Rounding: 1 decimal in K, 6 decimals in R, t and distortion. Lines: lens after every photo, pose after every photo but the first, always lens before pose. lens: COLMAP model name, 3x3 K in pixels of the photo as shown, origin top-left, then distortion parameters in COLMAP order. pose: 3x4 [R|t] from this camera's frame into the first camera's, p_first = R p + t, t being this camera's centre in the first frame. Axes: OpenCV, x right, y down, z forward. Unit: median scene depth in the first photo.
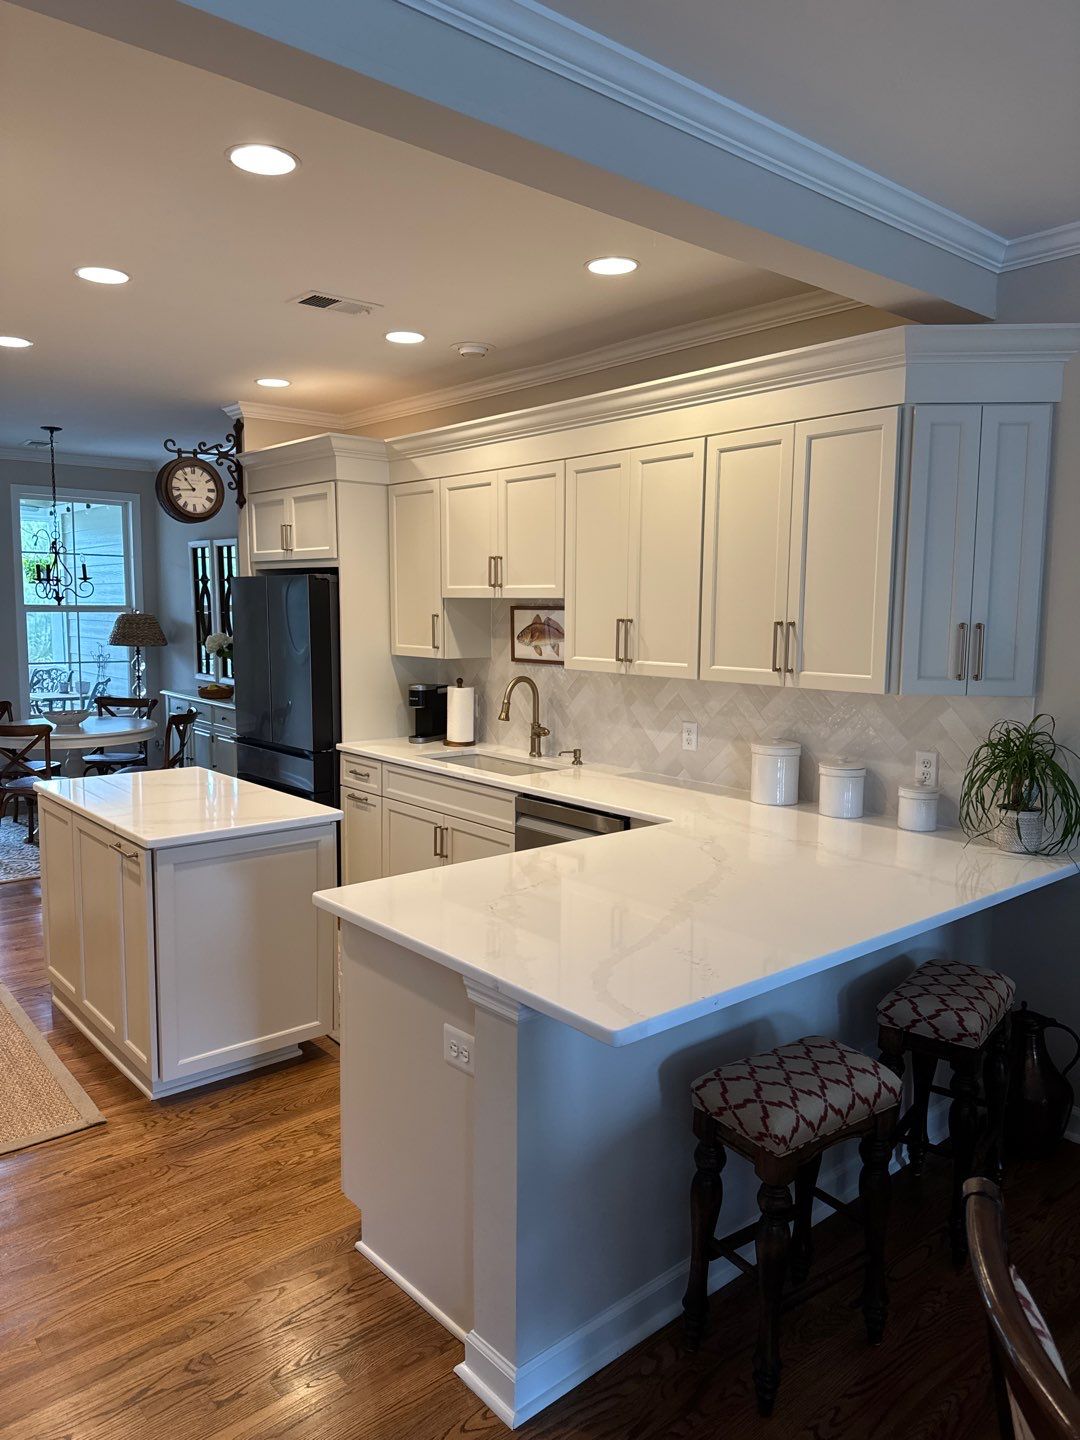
lens RADIAL K [[1006.6, 0, 543.5], [0, 1006.6, 717.1], [0, 0, 1]] dist [0.000642, 0.000233]
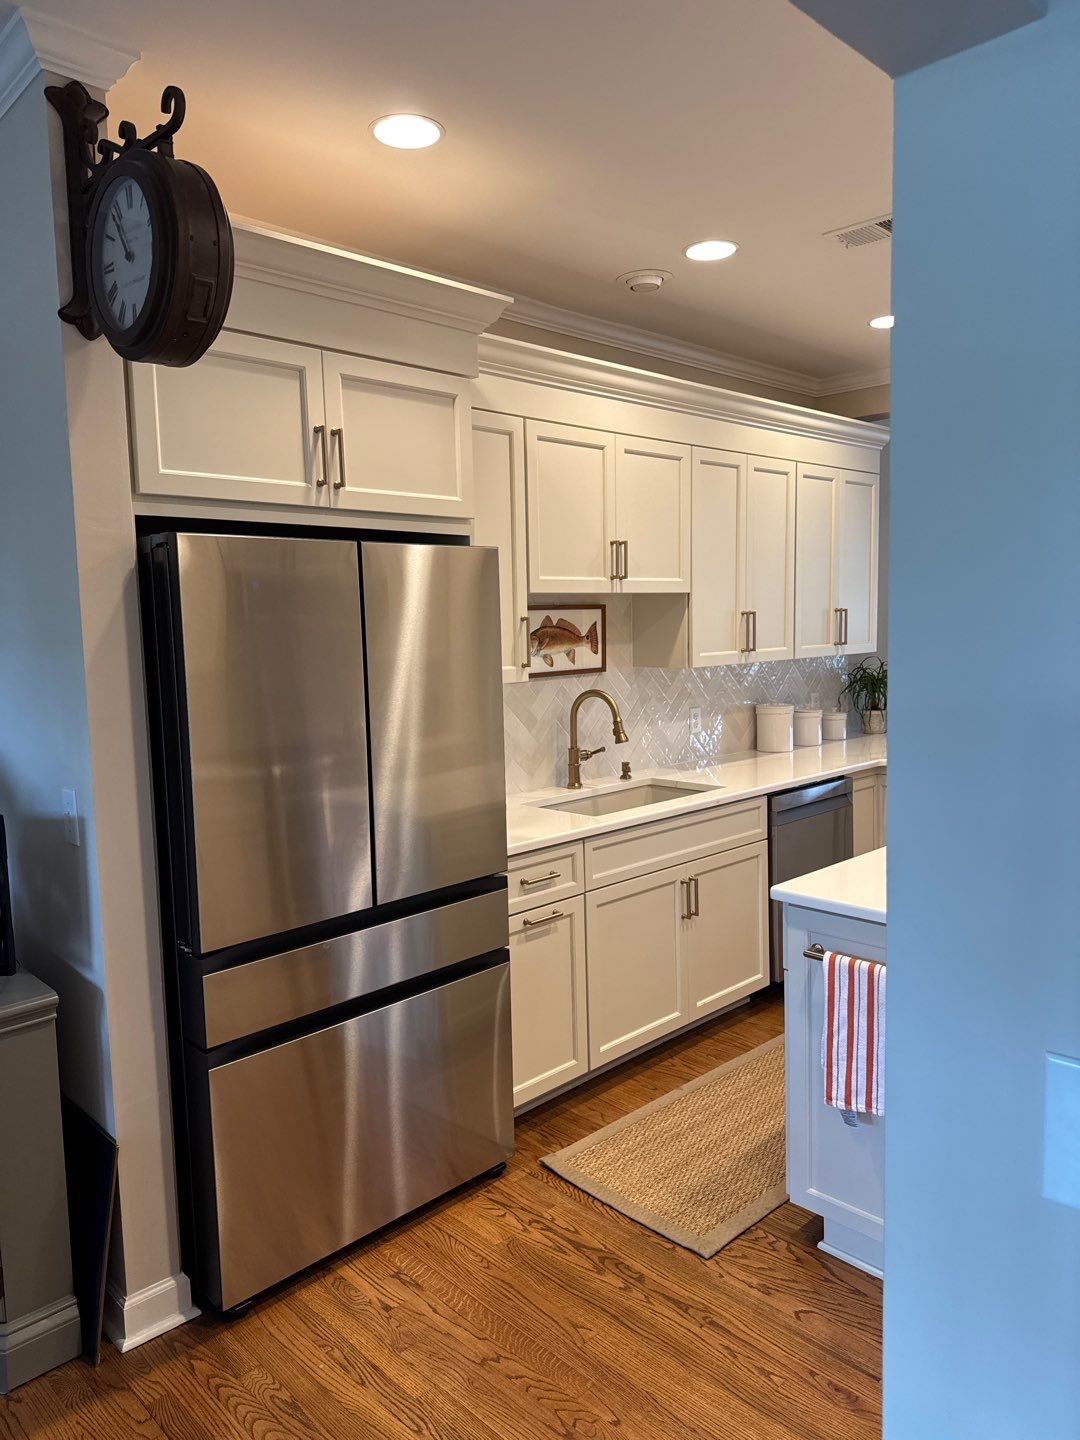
lens RADIAL K [[1006.6, 0, 538.6], [0, 1006.6, 721.0], [0, 0, 1]] dist [0.000642, 0.000233]
pose [[-0.056274, -0.108804, 0.992469, -0.833044], [0.135895, 0.983959, 0.115576, -0.116585], [-0.989124, 0.141376, -0.040585, 1.085304]]
